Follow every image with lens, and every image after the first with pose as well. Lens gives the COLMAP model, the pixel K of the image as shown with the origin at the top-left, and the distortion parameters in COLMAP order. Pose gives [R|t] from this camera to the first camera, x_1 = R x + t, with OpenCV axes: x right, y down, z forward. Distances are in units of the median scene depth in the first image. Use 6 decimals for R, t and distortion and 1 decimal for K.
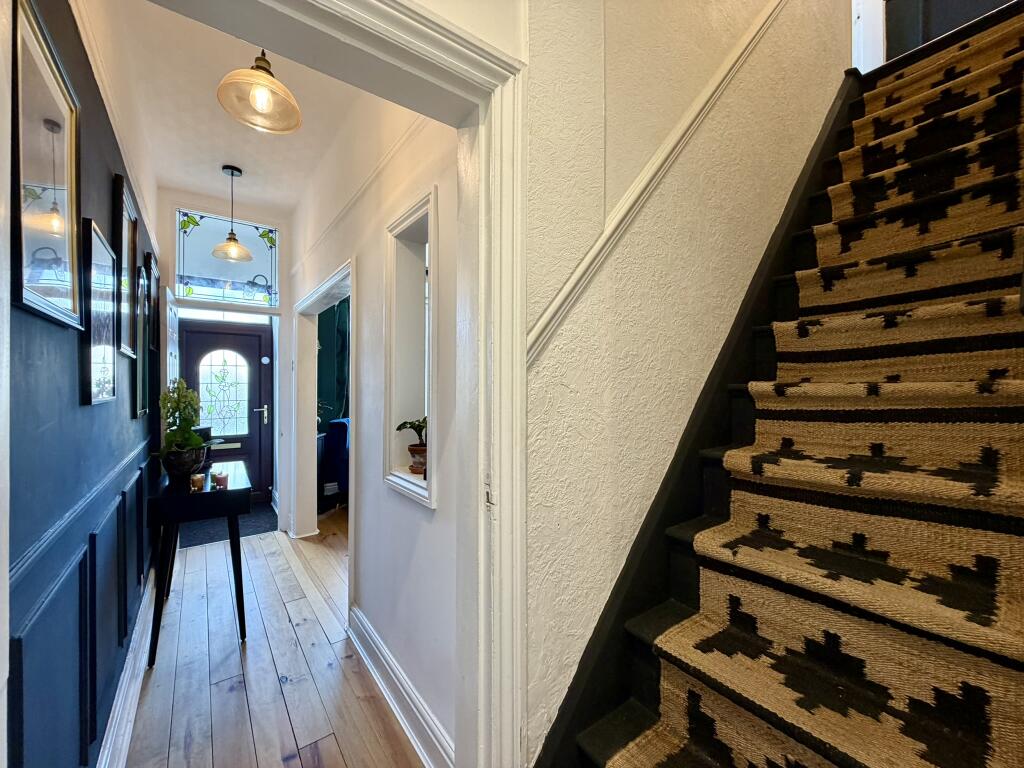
lens RADIAL K [[406.6, 0, 510.3], [0, 406.6, 384.8], [0, 0, 1]] dist [-0.007374, 0.000292]
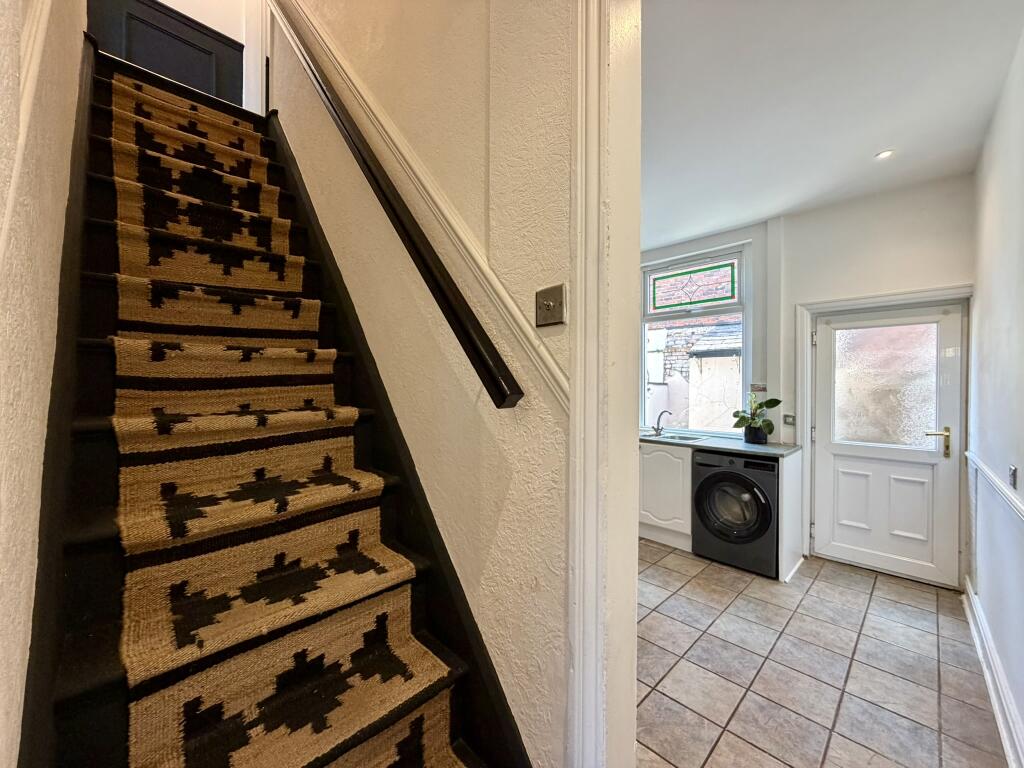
lens RADIAL K [[406.6, 0, 510.3], [0, 406.6, 384.8], [0, 0, 1]] dist [-0.007374, 0.000292]
pose [[-0.160489, -0.003444, 0.987032, -0.305127], [-0.008214, 0.999964, 0.002153, -0.093941], [-0.987004, -0.007762, -0.160511, 0.502380]]
